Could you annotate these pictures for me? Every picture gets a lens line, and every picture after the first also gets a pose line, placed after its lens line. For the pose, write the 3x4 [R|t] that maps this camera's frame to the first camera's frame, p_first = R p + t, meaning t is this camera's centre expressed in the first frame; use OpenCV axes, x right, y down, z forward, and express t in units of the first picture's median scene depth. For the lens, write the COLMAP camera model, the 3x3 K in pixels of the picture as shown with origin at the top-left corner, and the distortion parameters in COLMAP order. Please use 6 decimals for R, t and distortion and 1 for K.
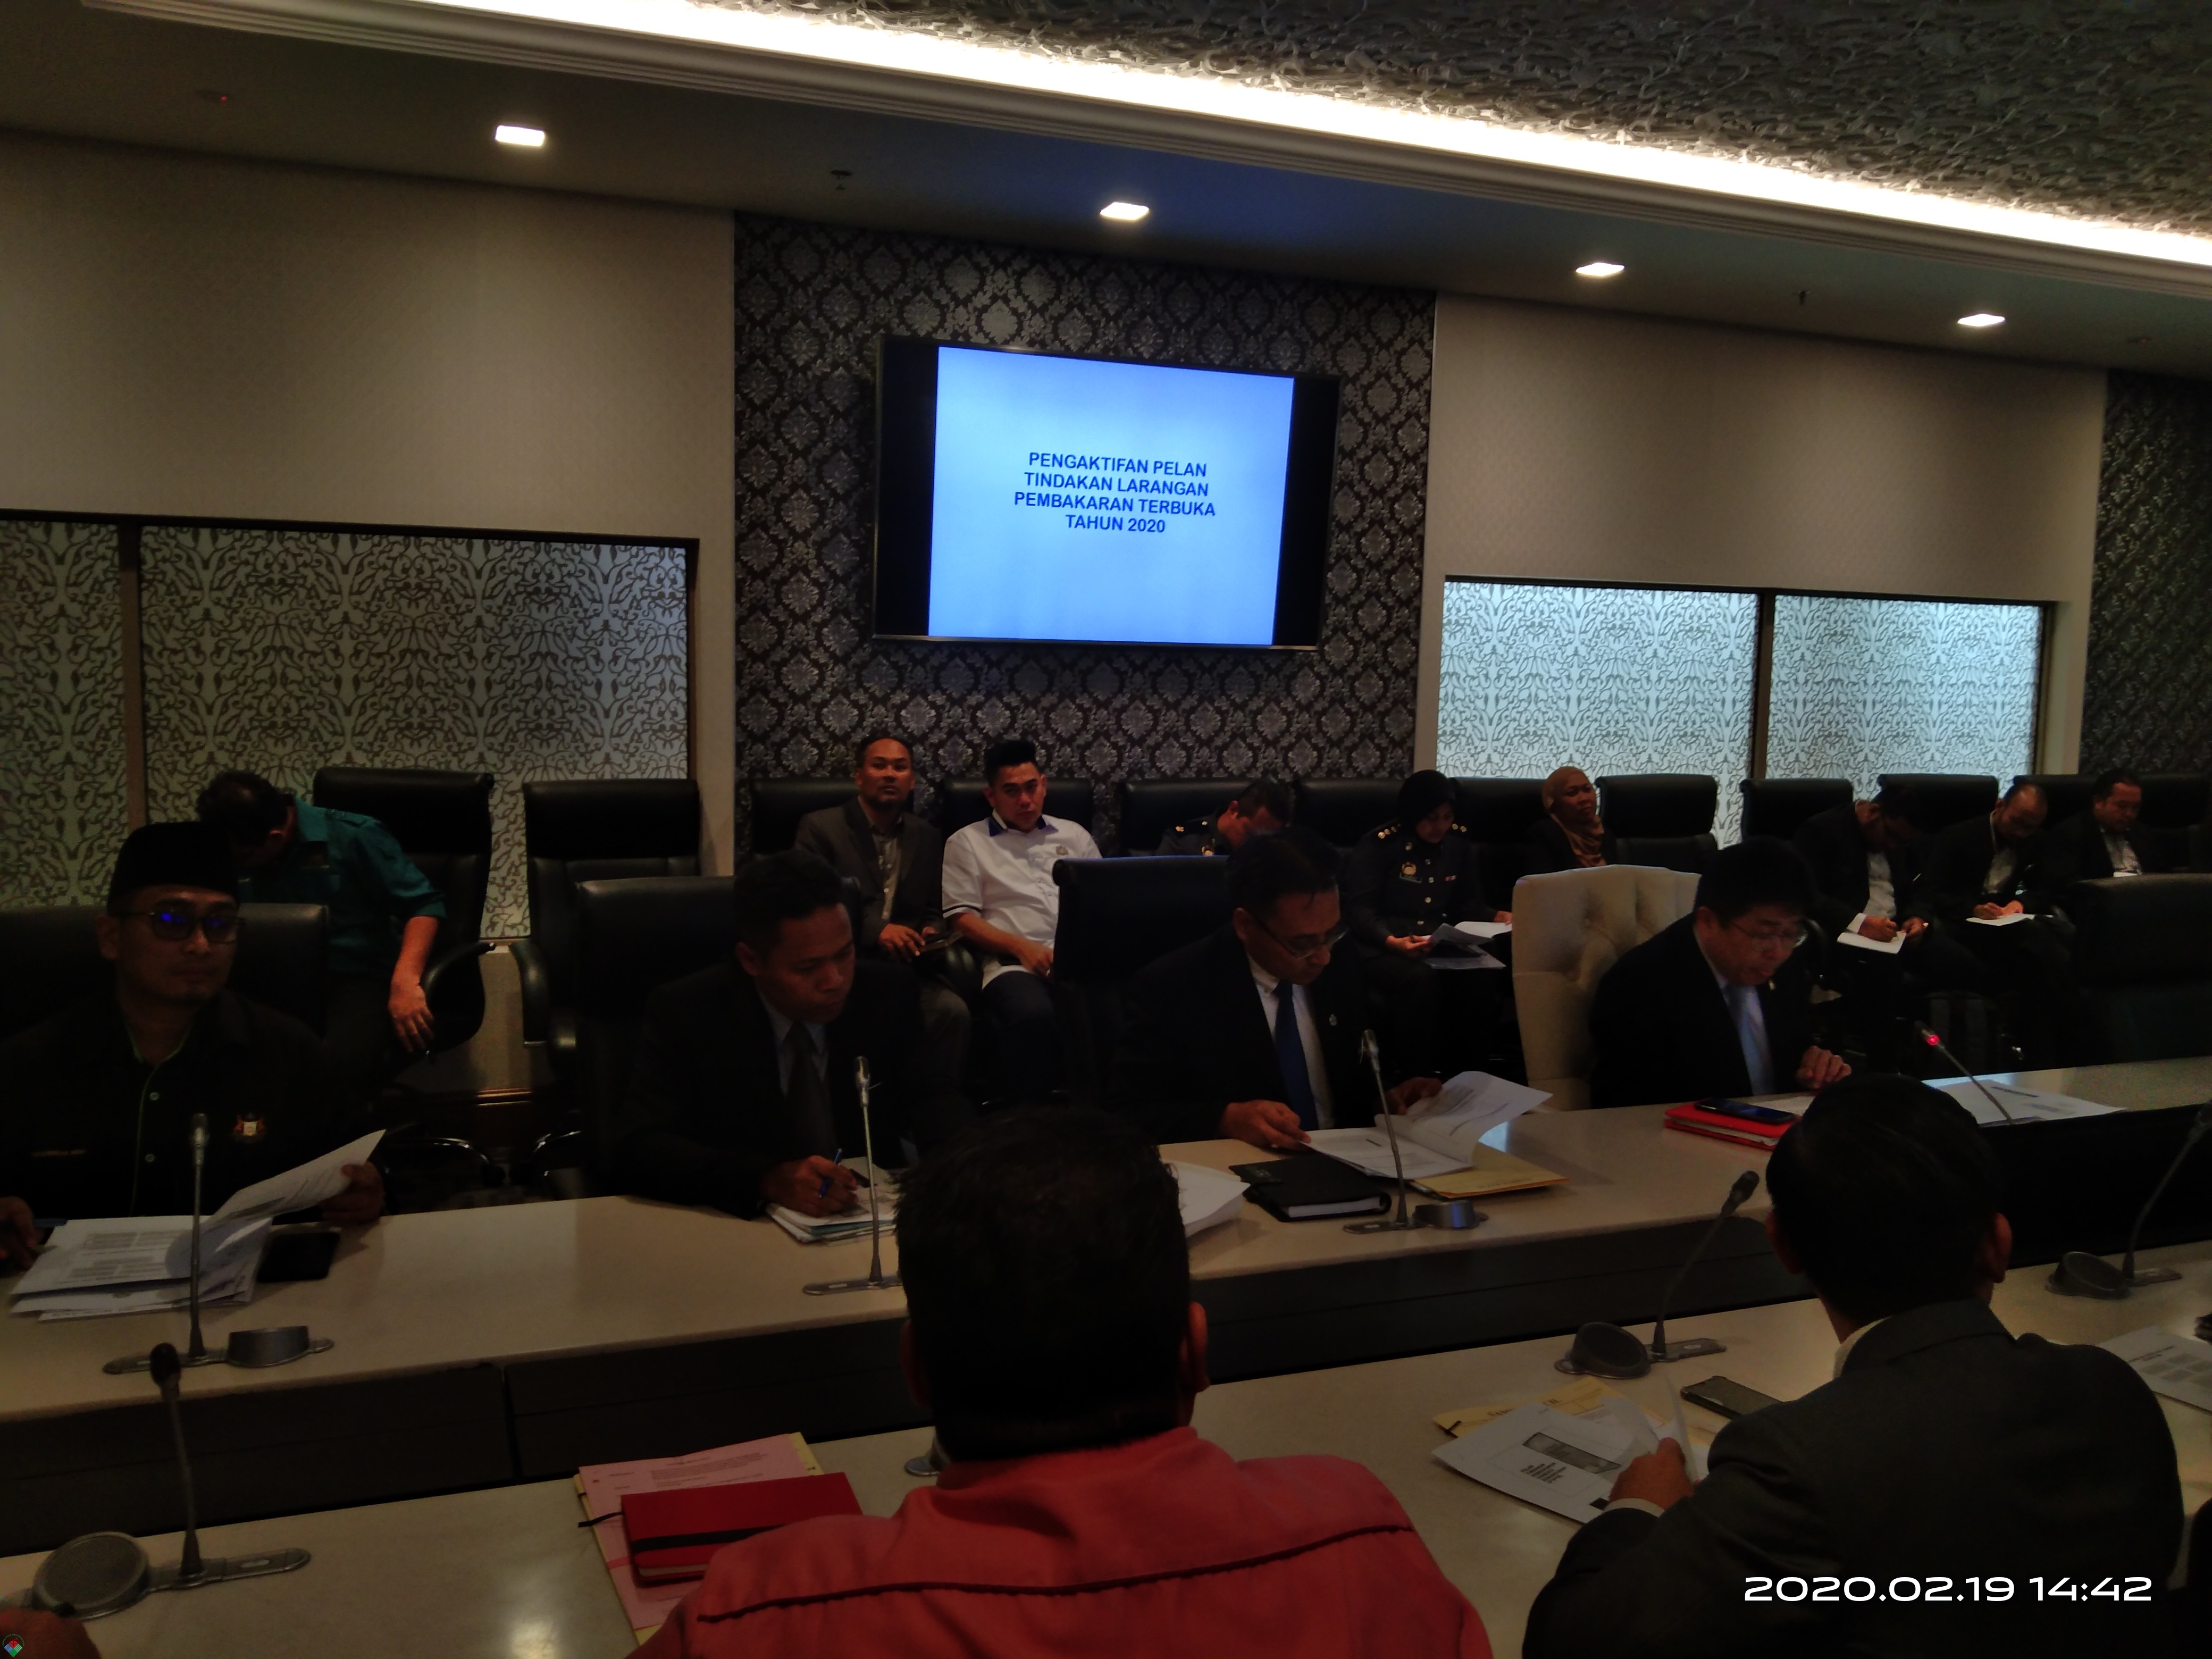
lens RADIAL K [[1767.5, 0, 1101.0], [0, 1767.5, 836.1], [0, 0, 1]] dist [0.026034, -0.074139]
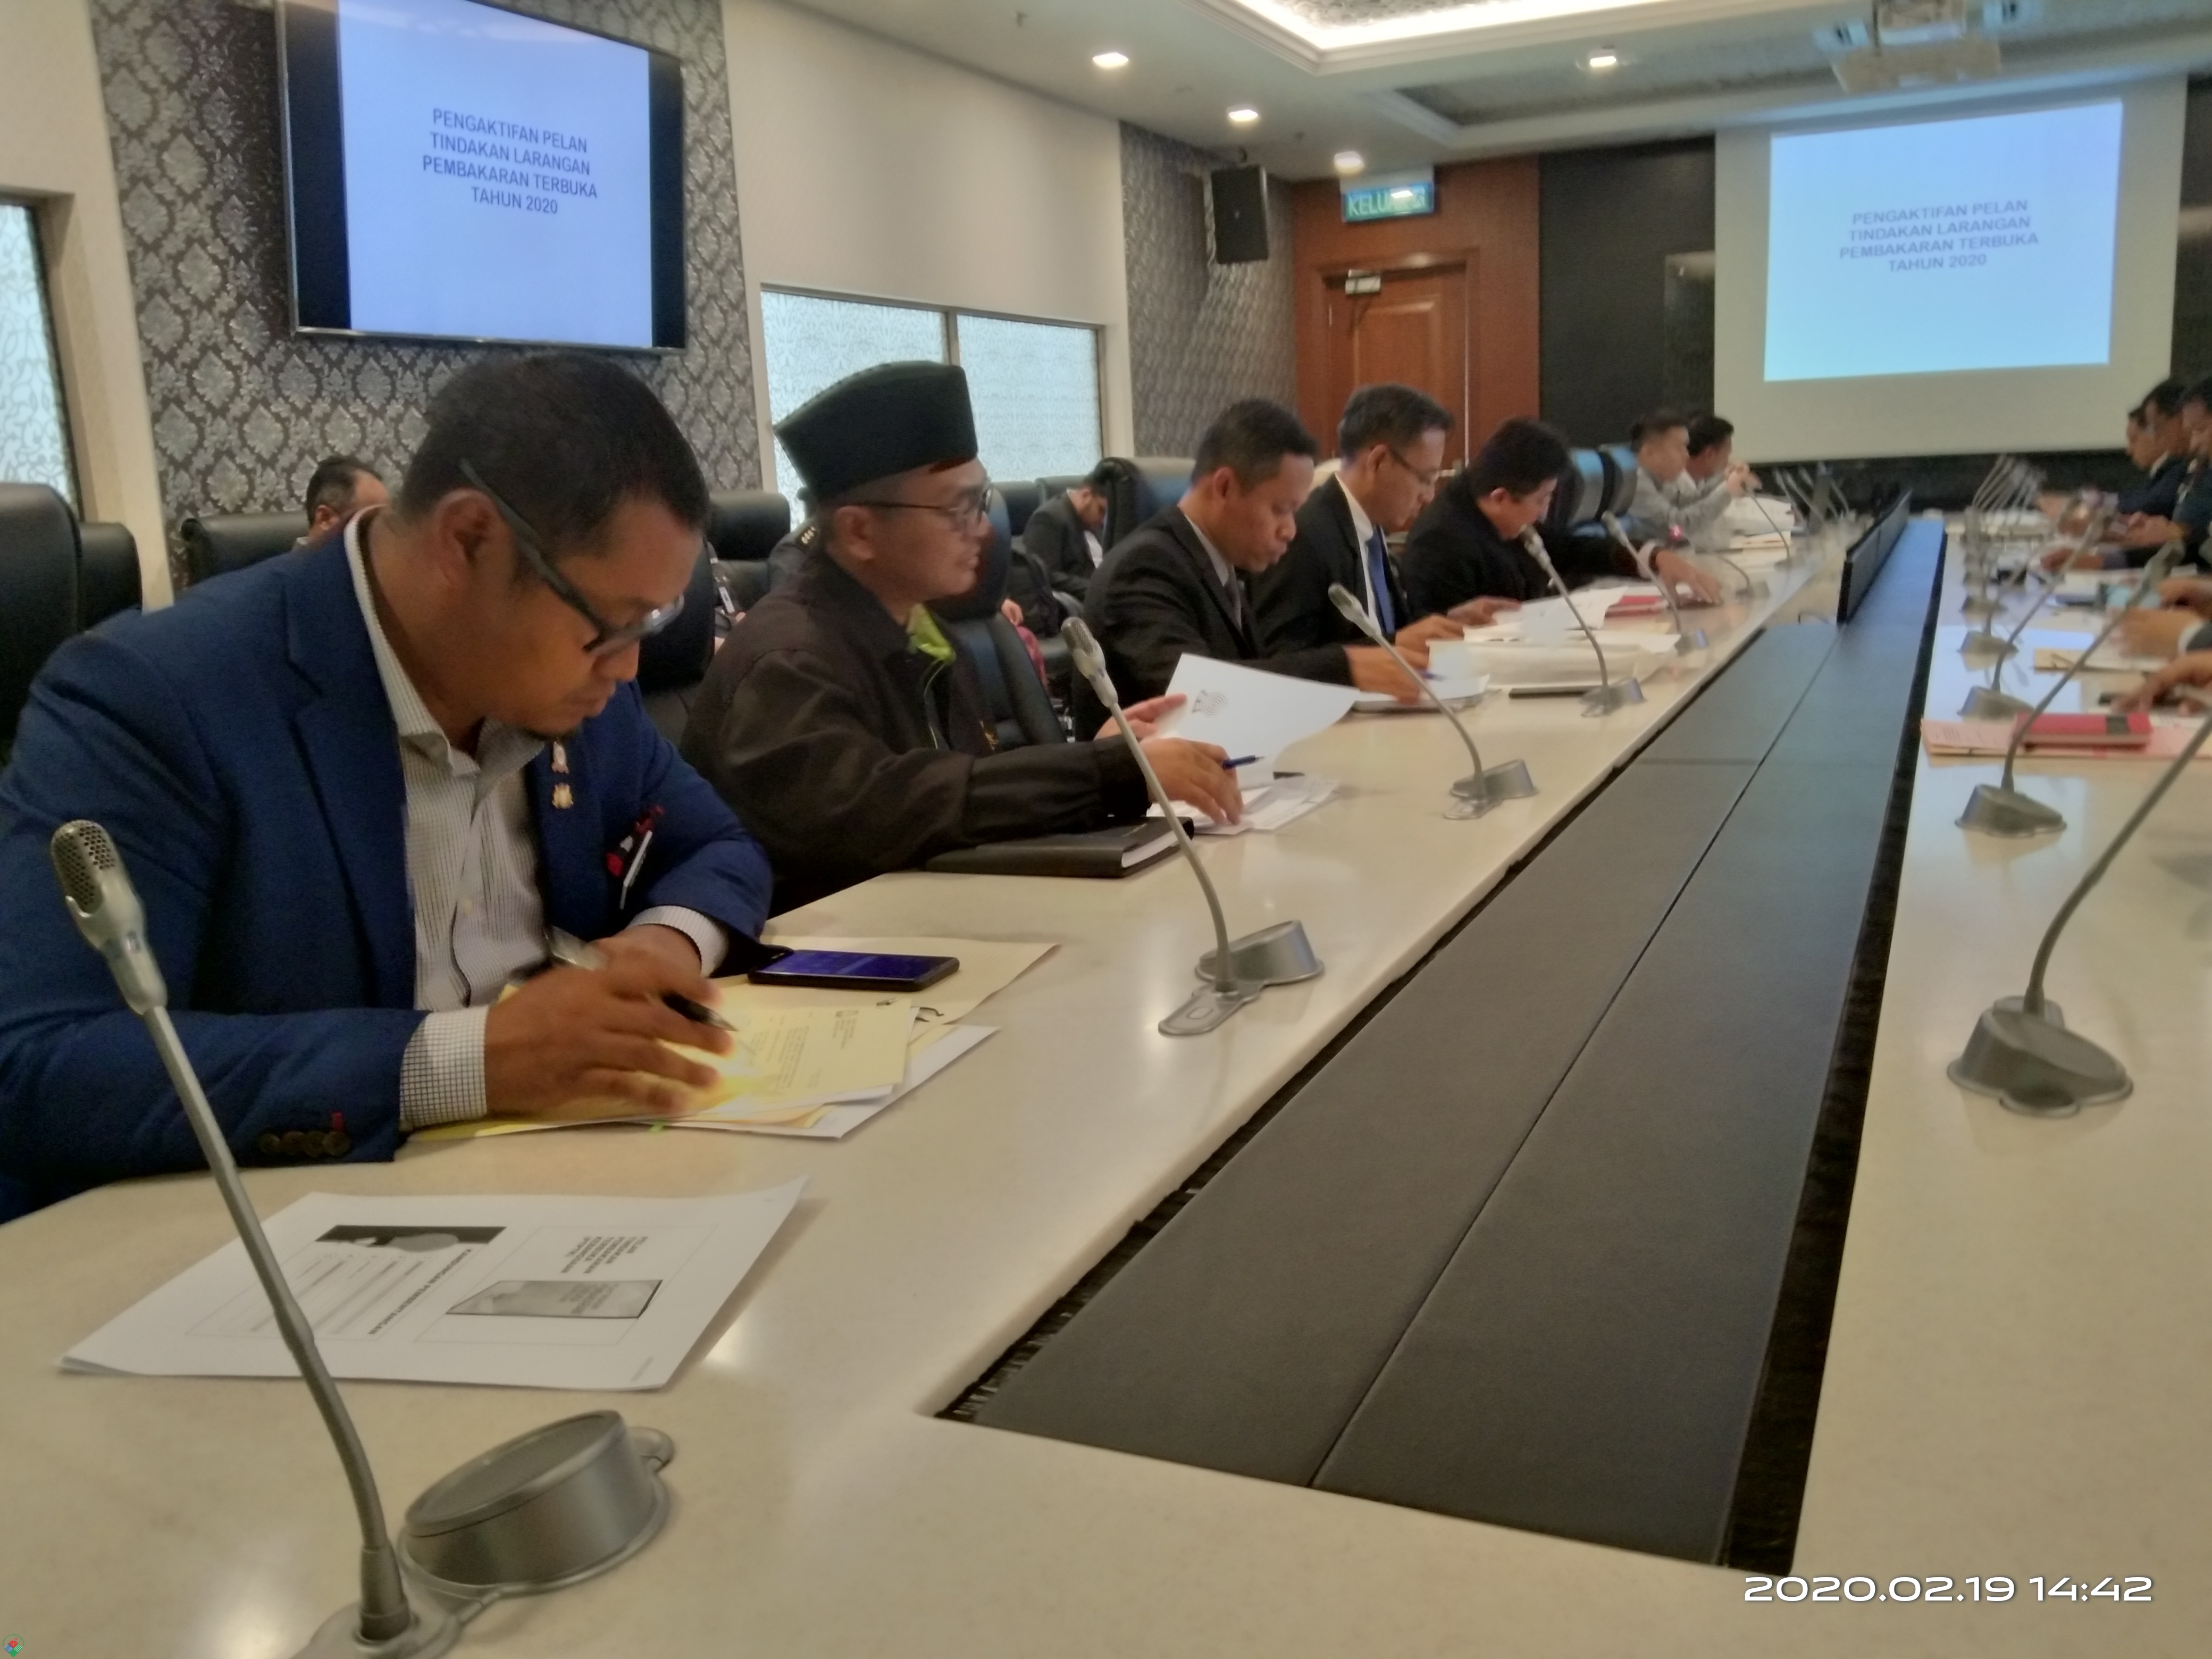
lens RADIAL K [[1767.5, 0, 1093.7], [0, 1767.5, 878.5], [0, 0, 1]] dist [0.026034, -0.074139]
pose [[0.724529, -0.211247, 0.656074, -0.440786], [0.137260, 0.977030, 0.163009, 0.050022], [-0.675439, -0.028052, 0.736882, 0.145259]]
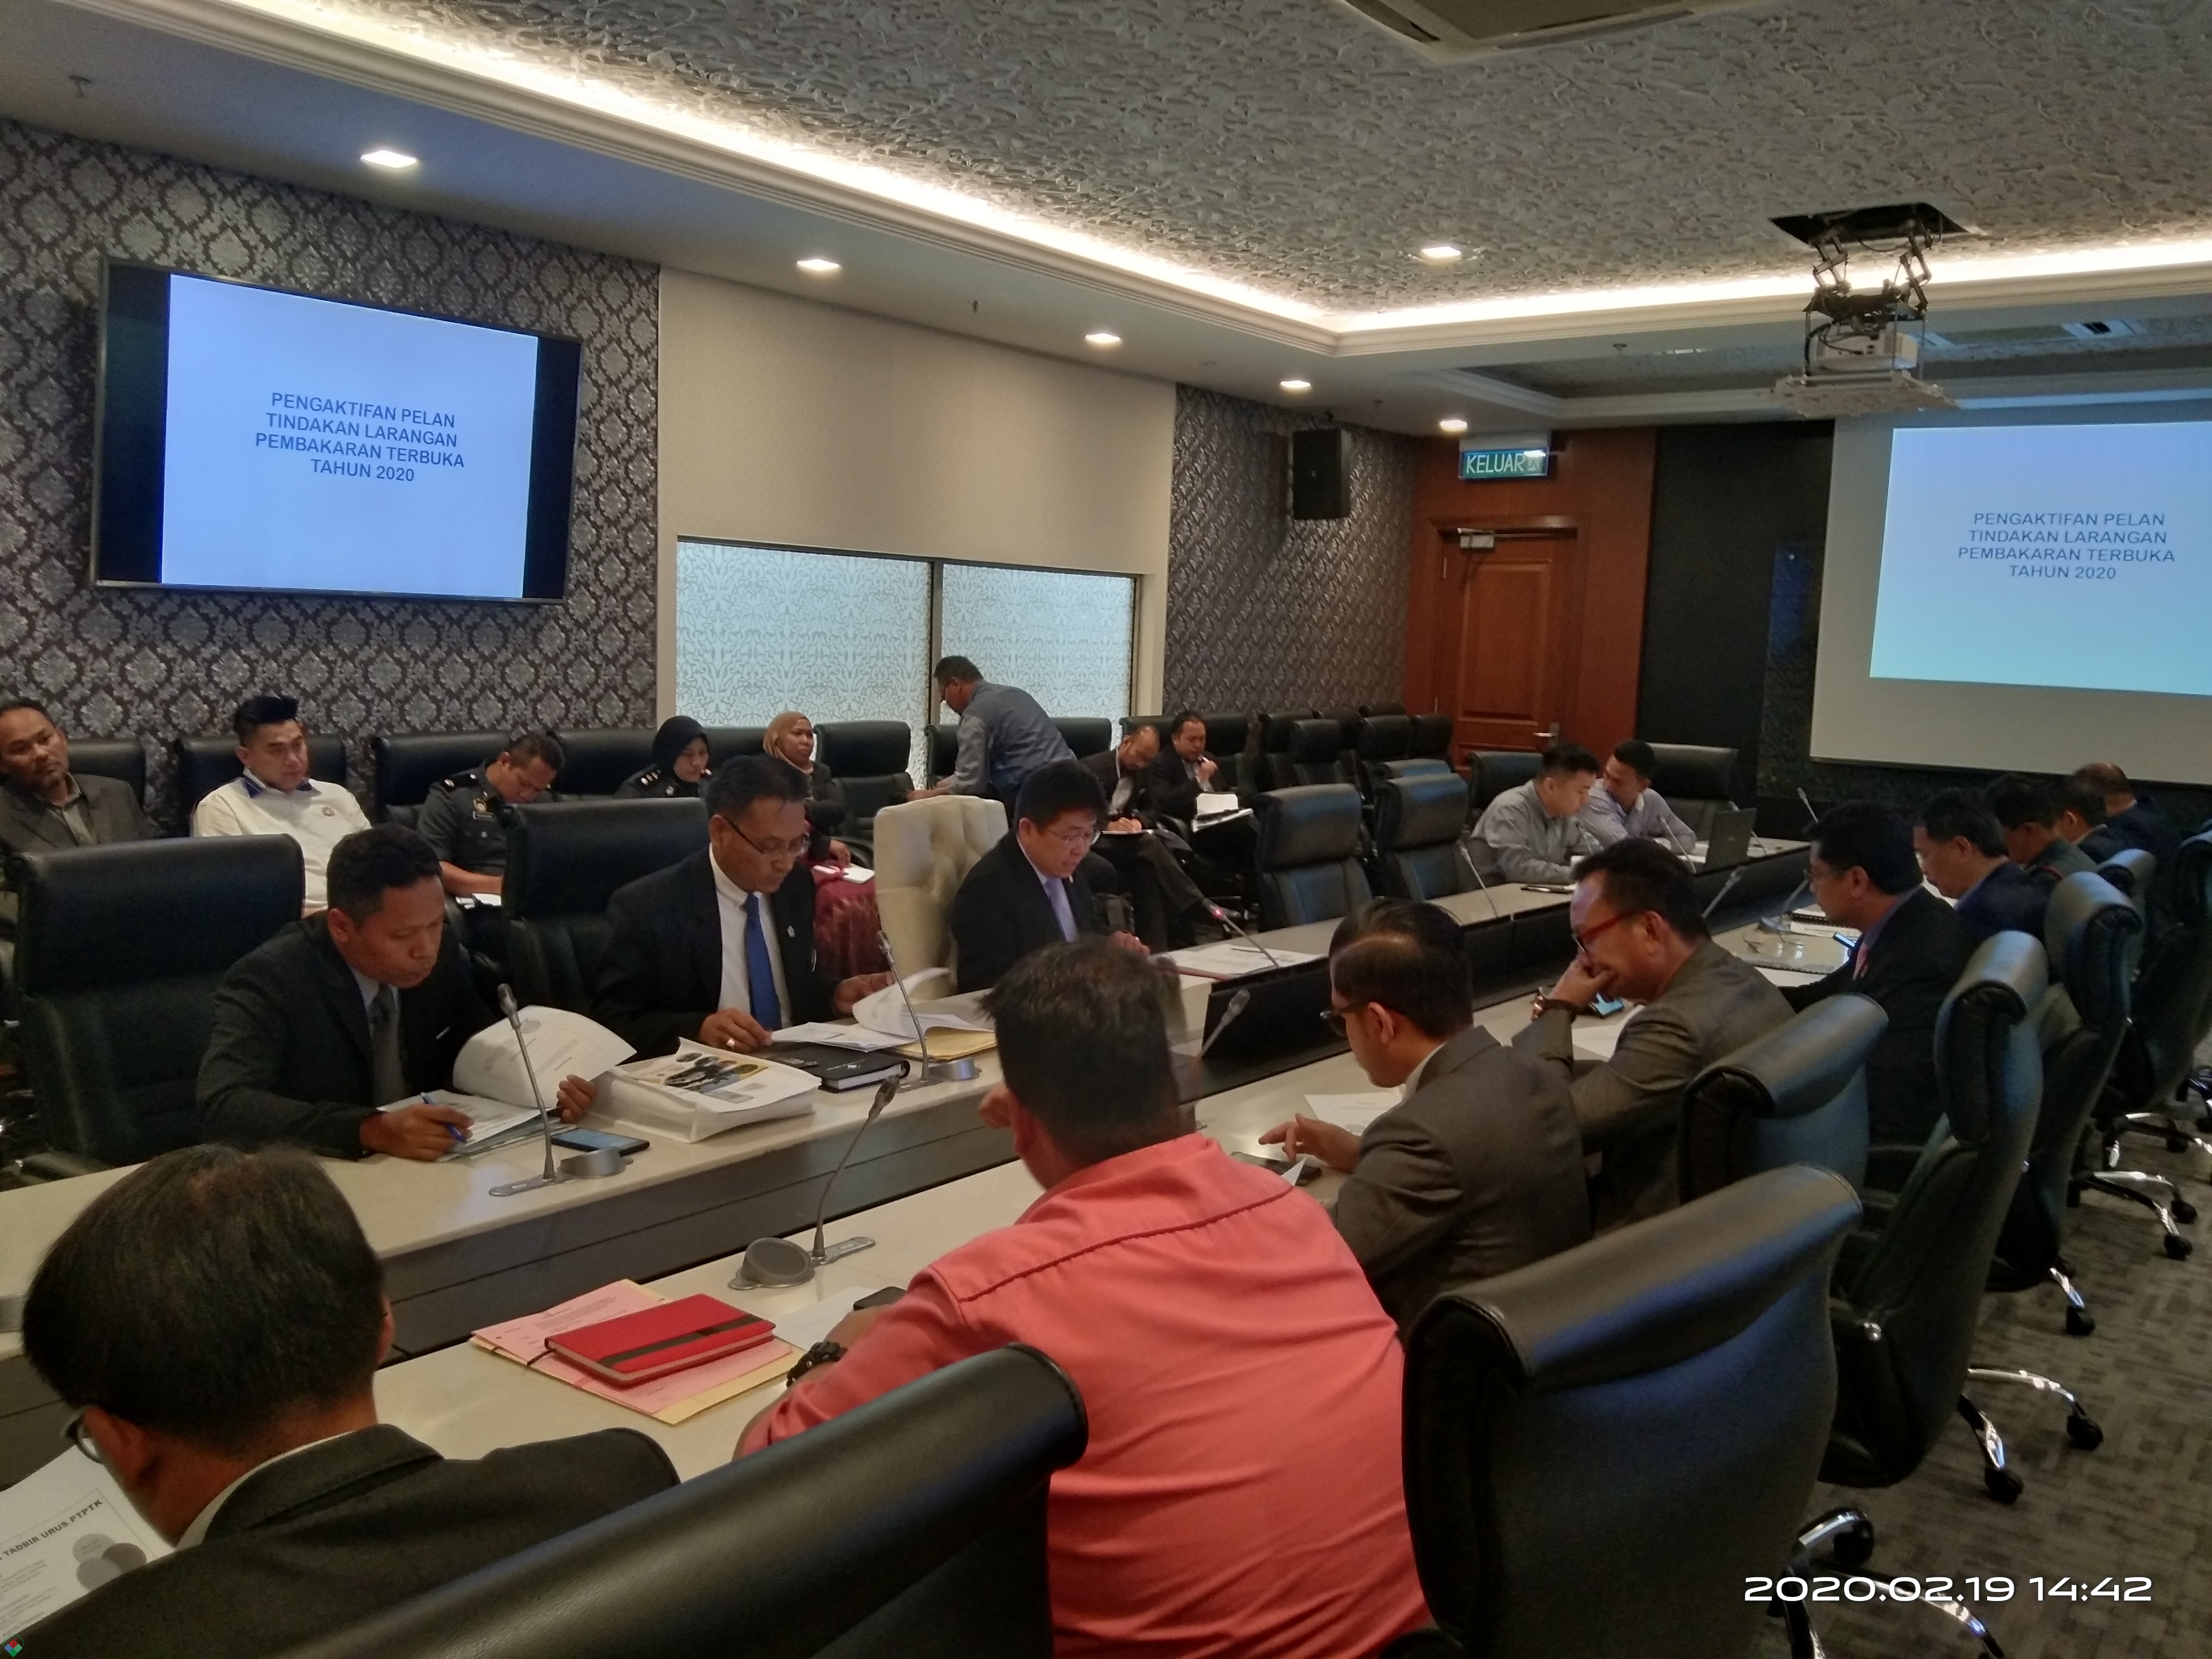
lens RADIAL K [[1767.5, 0, 1109.9], [0, 1767.5, 833.7], [0, 0, 1]] dist [0.026034, -0.074139]
pose [[0.858210, -0.050633, 0.510795, -0.149619], [0.037375, 0.998646, 0.036197, 0.003091], [-0.511935, -0.011974, 0.858940, -0.052686]]
